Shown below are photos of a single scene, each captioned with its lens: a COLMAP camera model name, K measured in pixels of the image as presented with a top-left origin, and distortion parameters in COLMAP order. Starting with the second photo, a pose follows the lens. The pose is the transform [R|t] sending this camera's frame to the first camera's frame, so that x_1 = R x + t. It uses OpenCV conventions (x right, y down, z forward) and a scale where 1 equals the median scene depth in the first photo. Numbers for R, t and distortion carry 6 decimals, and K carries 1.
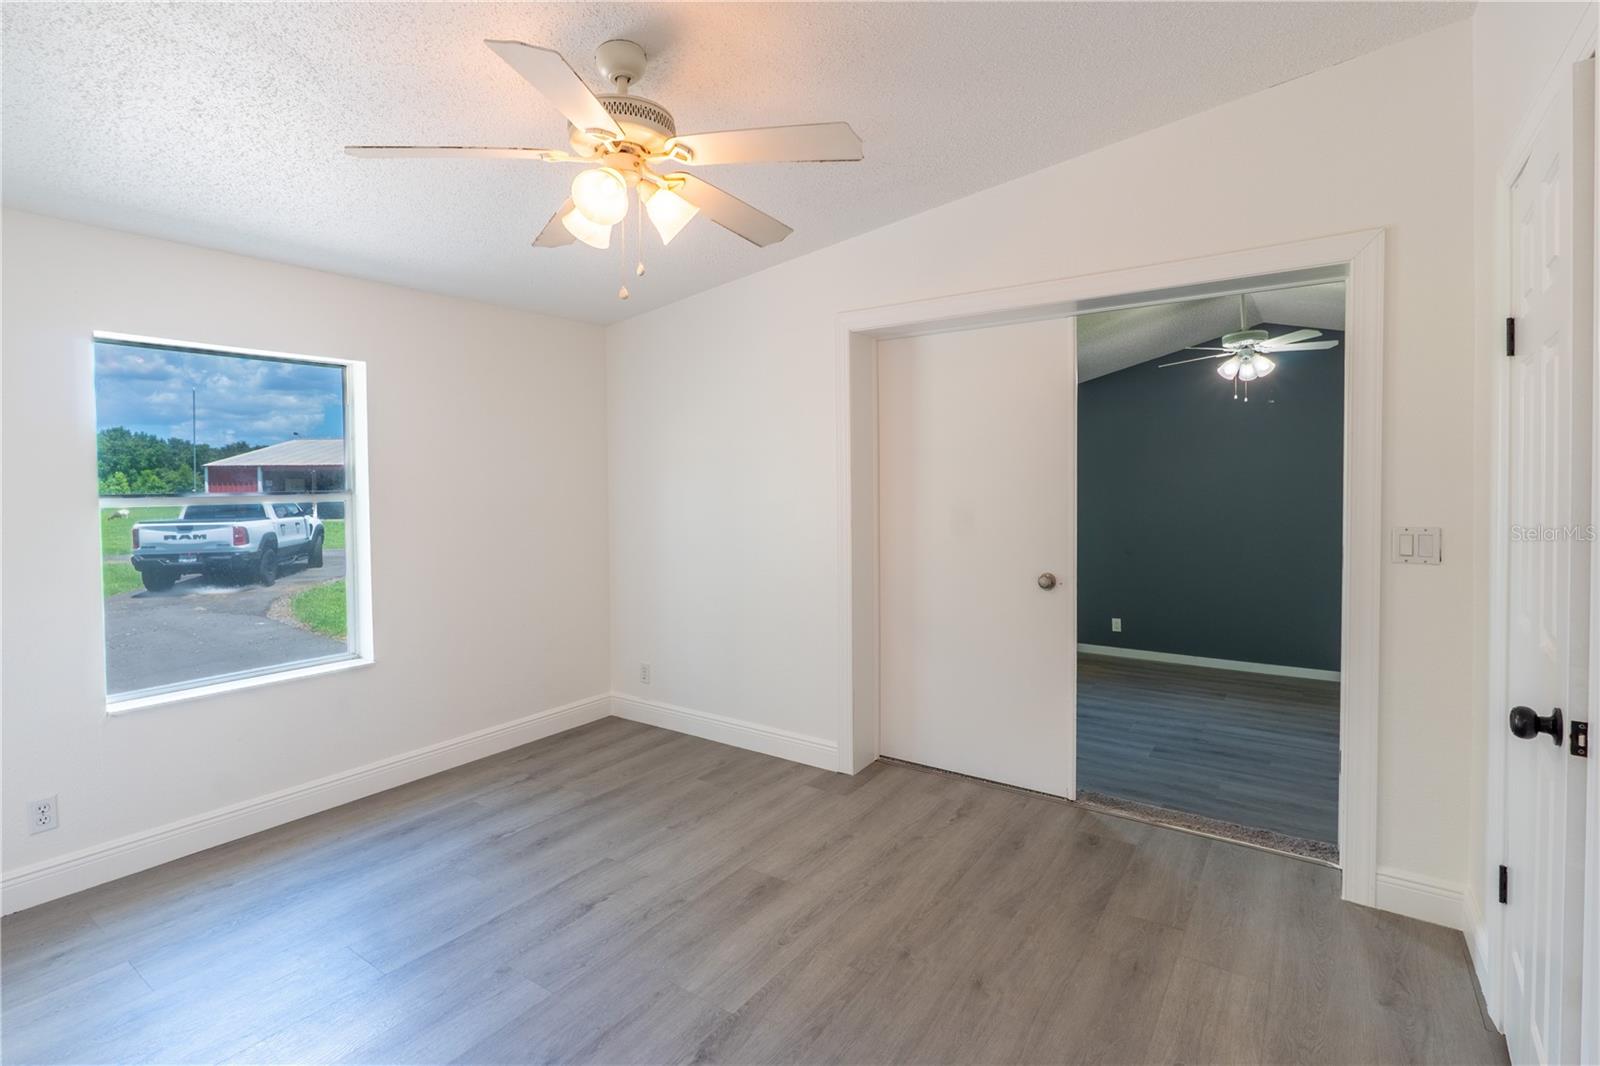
lens RADIAL K [[735.0, 0, 797.8], [0, 735.0, 532.5], [0, 0, 1]] dist [-0.000977, 0.000861]
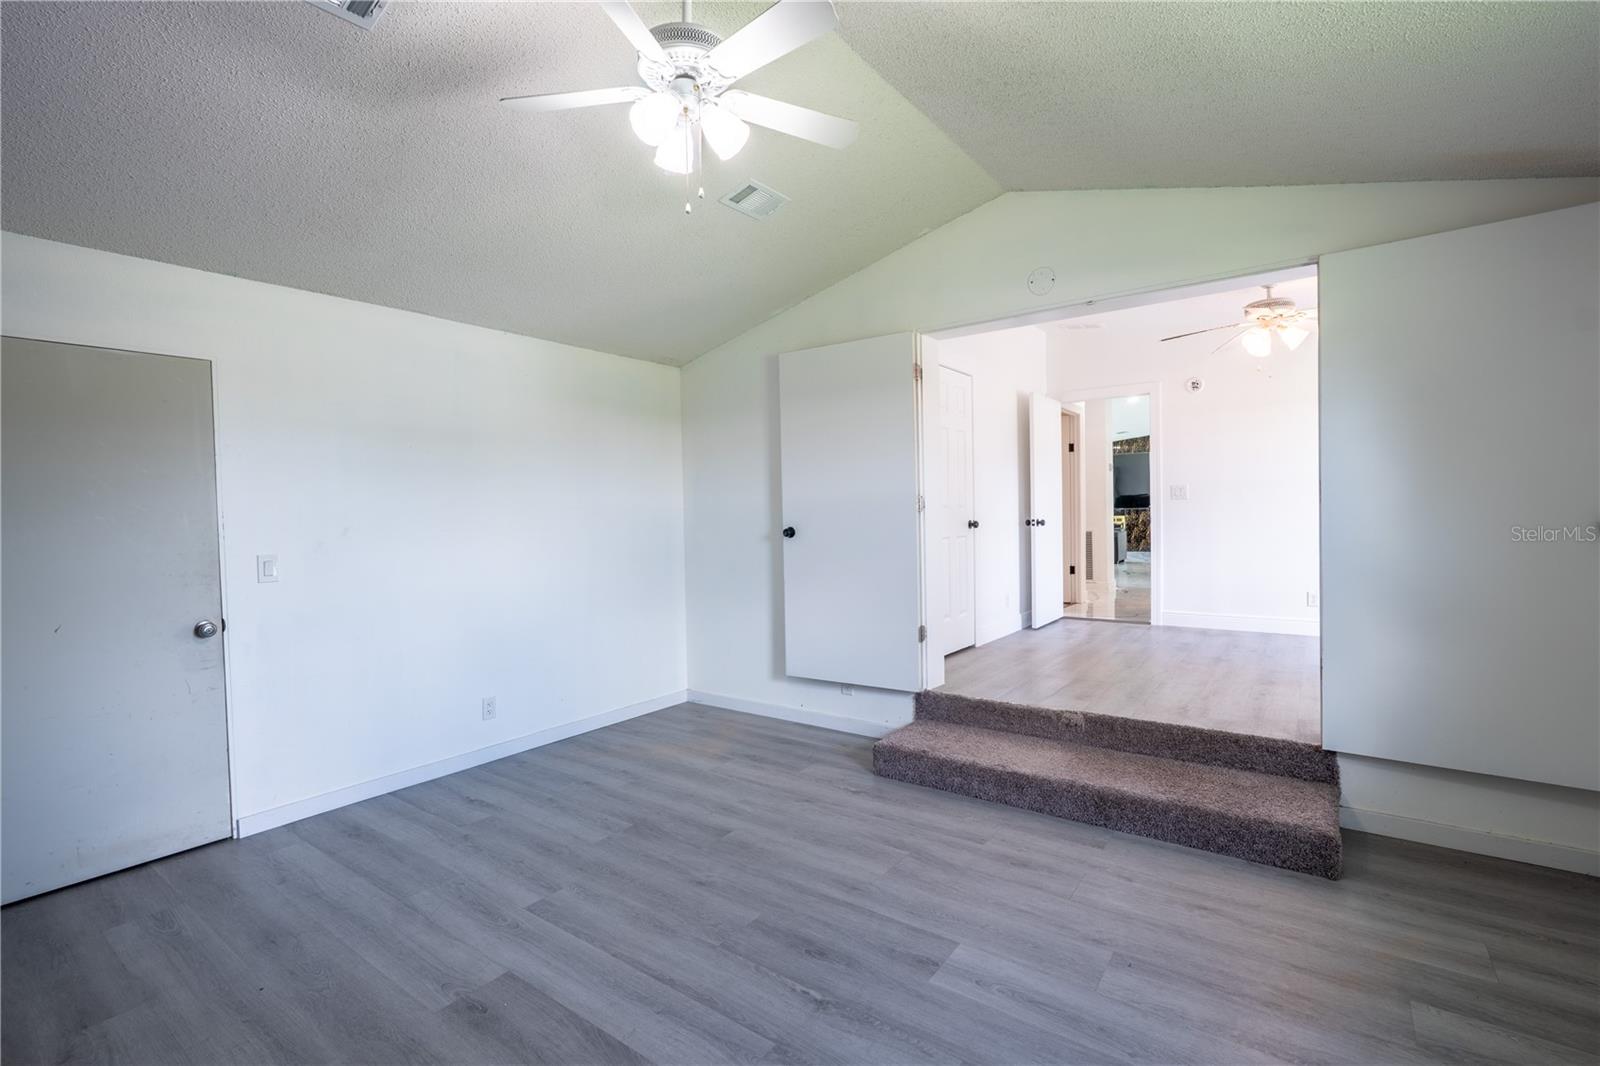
lens RADIAL K [[714.4, 0, 800.0], [0, 714.4, 533.0], [0, 0, 1]] dist [0.000142, 0.000106]
pose [[-0.999593, 0.026417, 0.010785, 0.573266], [0.027248, 0.995917, 0.086066, -0.028349], [-0.008467, 0.086325, -0.996231, 1.467543]]
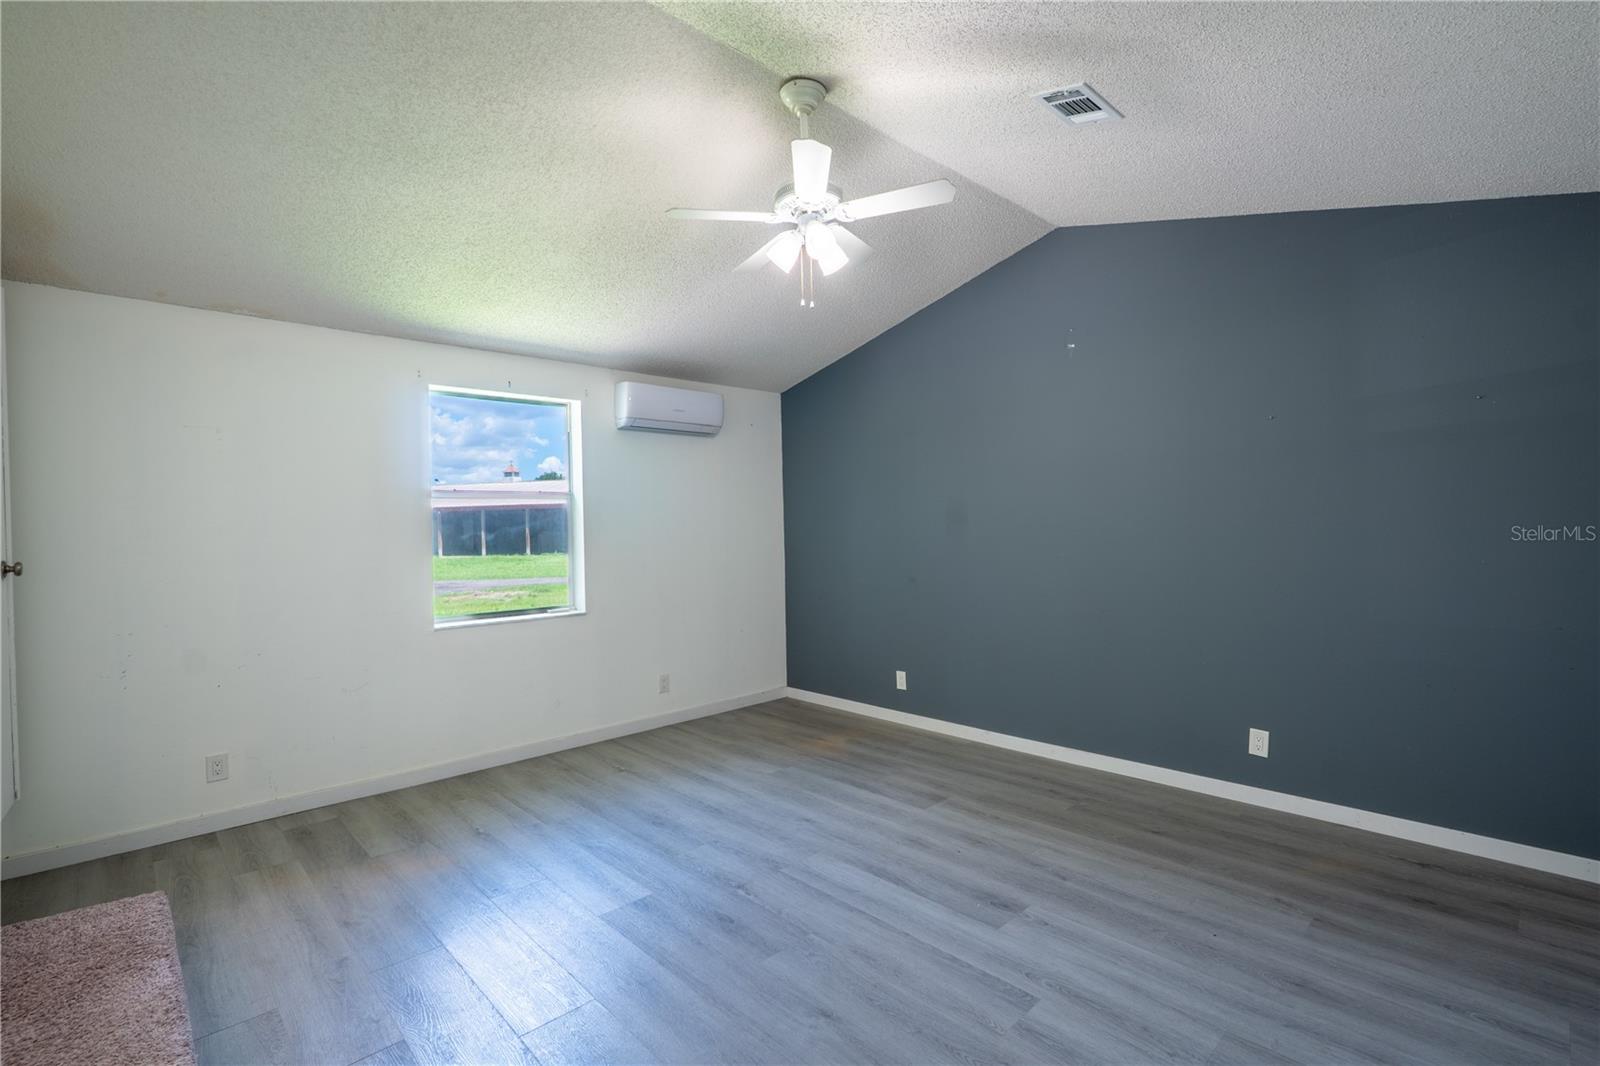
lens RADIAL K [[735.0, 0, 797.8], [0, 735.0, 532.5], [0, 0, 1]] dist [-0.000977, 0.000861]
pose [[0.981243, -0.007548, -0.192628, 0.741860], [-0.002299, 0.998704, -0.050845, 0.030844], [0.192762, 0.050334, 0.979954, 0.441797]]
